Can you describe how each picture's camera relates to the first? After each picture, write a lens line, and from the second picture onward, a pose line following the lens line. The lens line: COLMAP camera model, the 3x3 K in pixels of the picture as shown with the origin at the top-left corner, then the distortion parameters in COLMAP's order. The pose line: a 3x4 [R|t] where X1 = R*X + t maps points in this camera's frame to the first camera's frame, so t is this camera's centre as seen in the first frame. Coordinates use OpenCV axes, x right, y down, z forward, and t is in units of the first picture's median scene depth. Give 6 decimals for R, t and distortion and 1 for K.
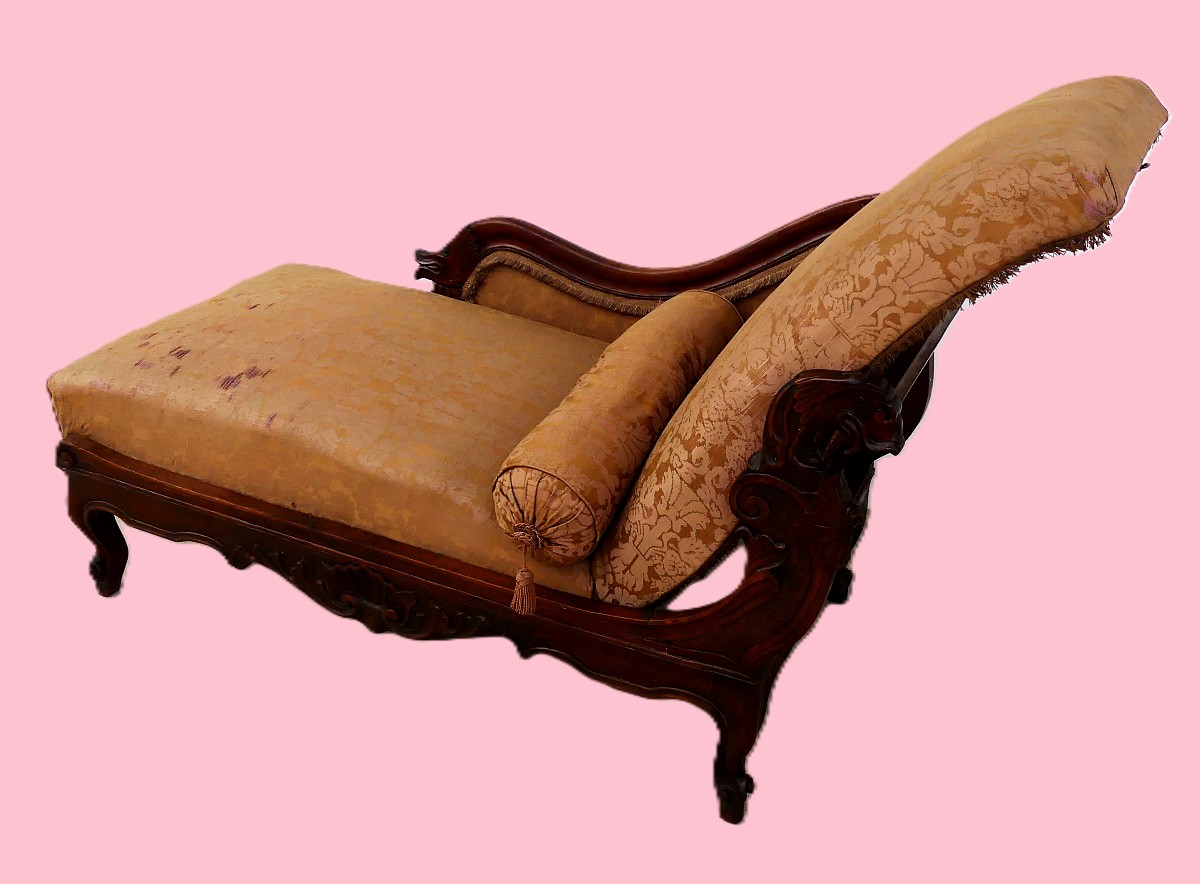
lens RADIAL K [[1377.1, 0, 607.9], [0, 1377.1, 454.0], [0, 0, 1]] dist [0.004430, 0.000000]
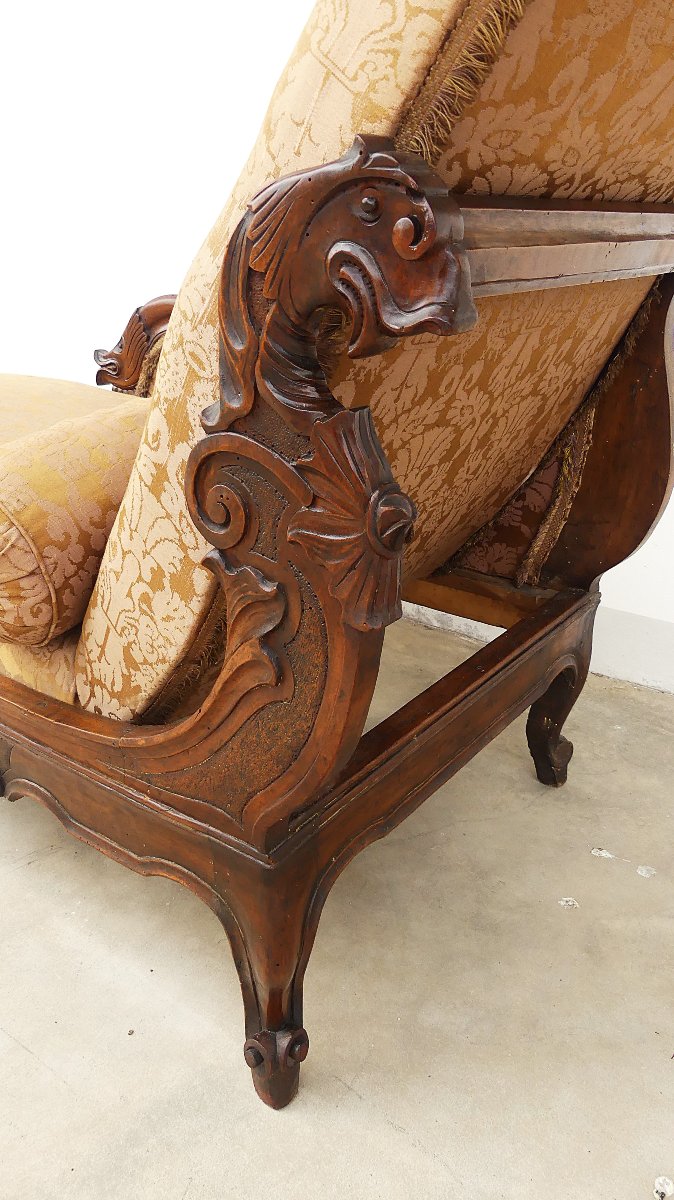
lens RADIAL K [[969.0, 0, 288.5], [0, 969.0, 577.7], [0, 0, 1]] dist [-0.034882, 0.038762]
pose [[0.966700, 0.042406, -0.252375, 0.209567], [-0.077447, 0.988409, -0.130573, 0.103361], [0.243912, 0.145771, 0.958779, 0.618328]]
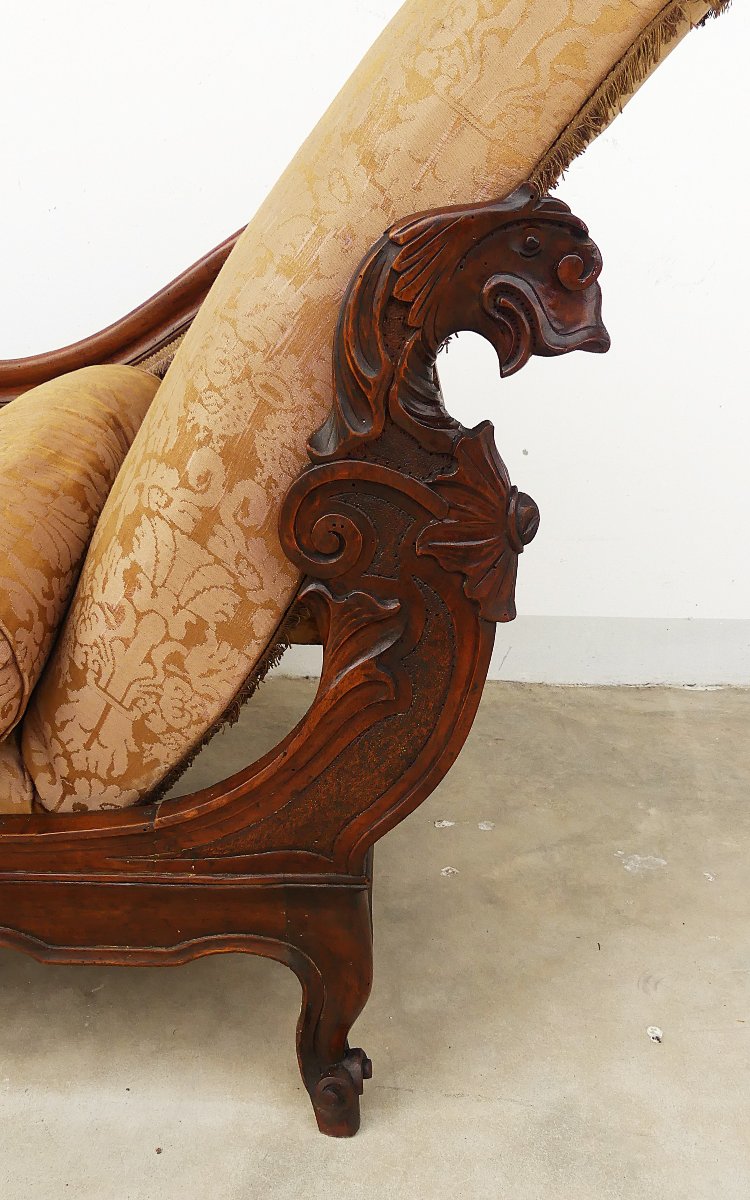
lens RADIAL K [[1095.2, 0, 393.4], [0, 1095.2, 659.4], [0, 0, 1]] dist [-0.026818, 0.022114]
pose [[0.918570, -0.172655, 0.355556, -0.025567], [0.204878, 0.977255, -0.054750, 0.104185], [-0.338016, 0.123137, 0.933050, 0.573050]]
